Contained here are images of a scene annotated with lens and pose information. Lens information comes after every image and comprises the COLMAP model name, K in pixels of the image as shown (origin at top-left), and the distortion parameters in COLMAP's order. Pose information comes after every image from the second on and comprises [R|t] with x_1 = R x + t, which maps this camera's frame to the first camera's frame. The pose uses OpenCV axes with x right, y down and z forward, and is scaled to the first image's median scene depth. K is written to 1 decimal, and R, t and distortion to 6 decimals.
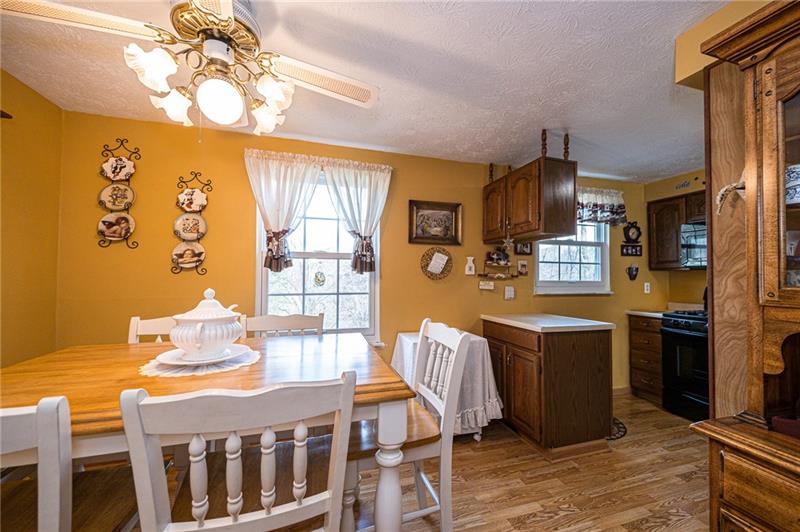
lens RADIAL K [[316.3, 0, 402.2], [0, 316.3, 266.8], [0, 0, 1]] dist [0.001854, 0.000050]
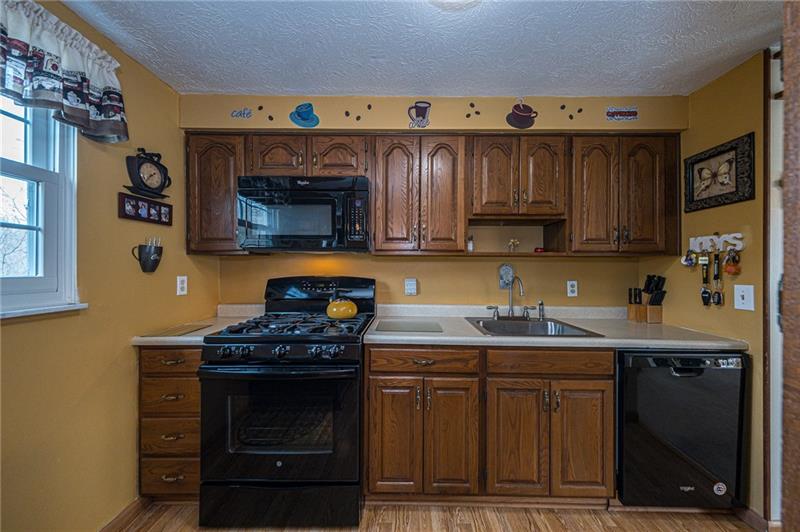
lens RADIAL K [[278.5, 0, 405.5], [0, 278.5, 267.0], [0, 0, 1]] dist [0.000778, -0.000411]
pose [[0.297695, -0.001828, 0.954659, 0.439228], [-0.021878, 0.999722, 0.008736, 0.021924], [-0.954410, -0.023487, 0.297572, 0.500053]]
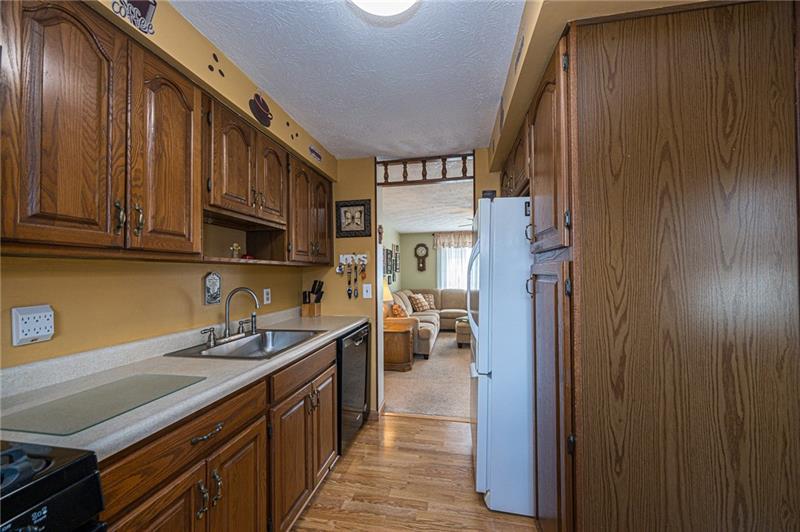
lens RADIAL K [[278.5, 0, 406.1], [0, 278.5, 268.0], [0, 0, 1]] dist [0.000778, -0.000411]
pose [[-0.890561, 0.010308, 0.454747, 0.547502], [-0.005003, 0.999461, -0.032454, 0.022045], [-0.454837, -0.031178, -0.890029, 0.712434]]
